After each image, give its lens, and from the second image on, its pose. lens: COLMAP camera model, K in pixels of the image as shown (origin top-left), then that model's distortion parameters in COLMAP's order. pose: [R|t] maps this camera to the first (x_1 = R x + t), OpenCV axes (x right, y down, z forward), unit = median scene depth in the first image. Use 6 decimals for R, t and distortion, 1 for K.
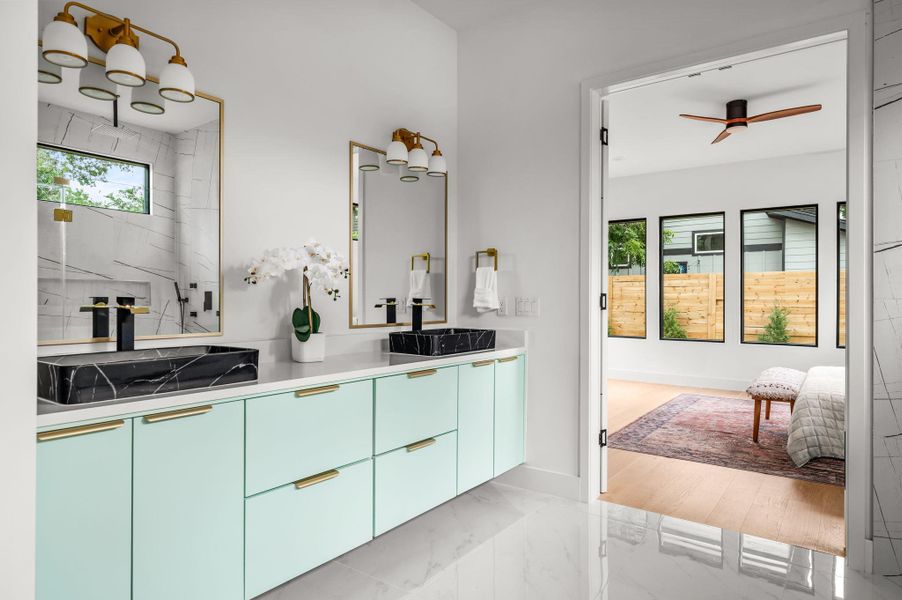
lens RADIAL K [[541.6, 0, 450.5], [0, 541.6, 300.7], [0, 0, 1]] dist [-0.000620, -0.000042]
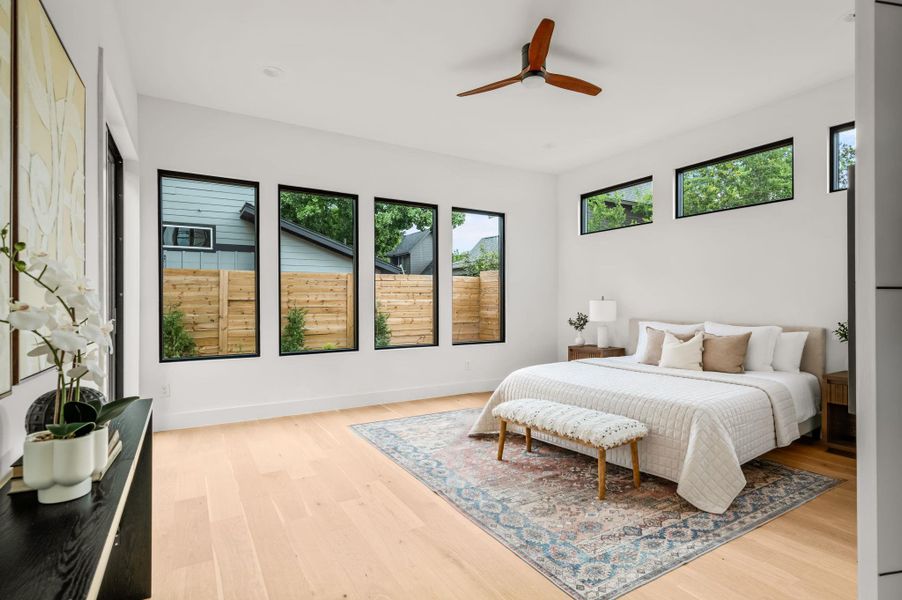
lens RADIAL K [[454.5, 0, 450.1], [0, 454.5, 300.8], [0, 0, 1]] dist [0.003881, 0.000247]
pose [[0.388808, 0.000973, 0.921318, -0.051264], [0.004300, 0.999987, -0.002871, 0.003059], [-0.921309, 0.005077, 0.388798, 0.374995]]
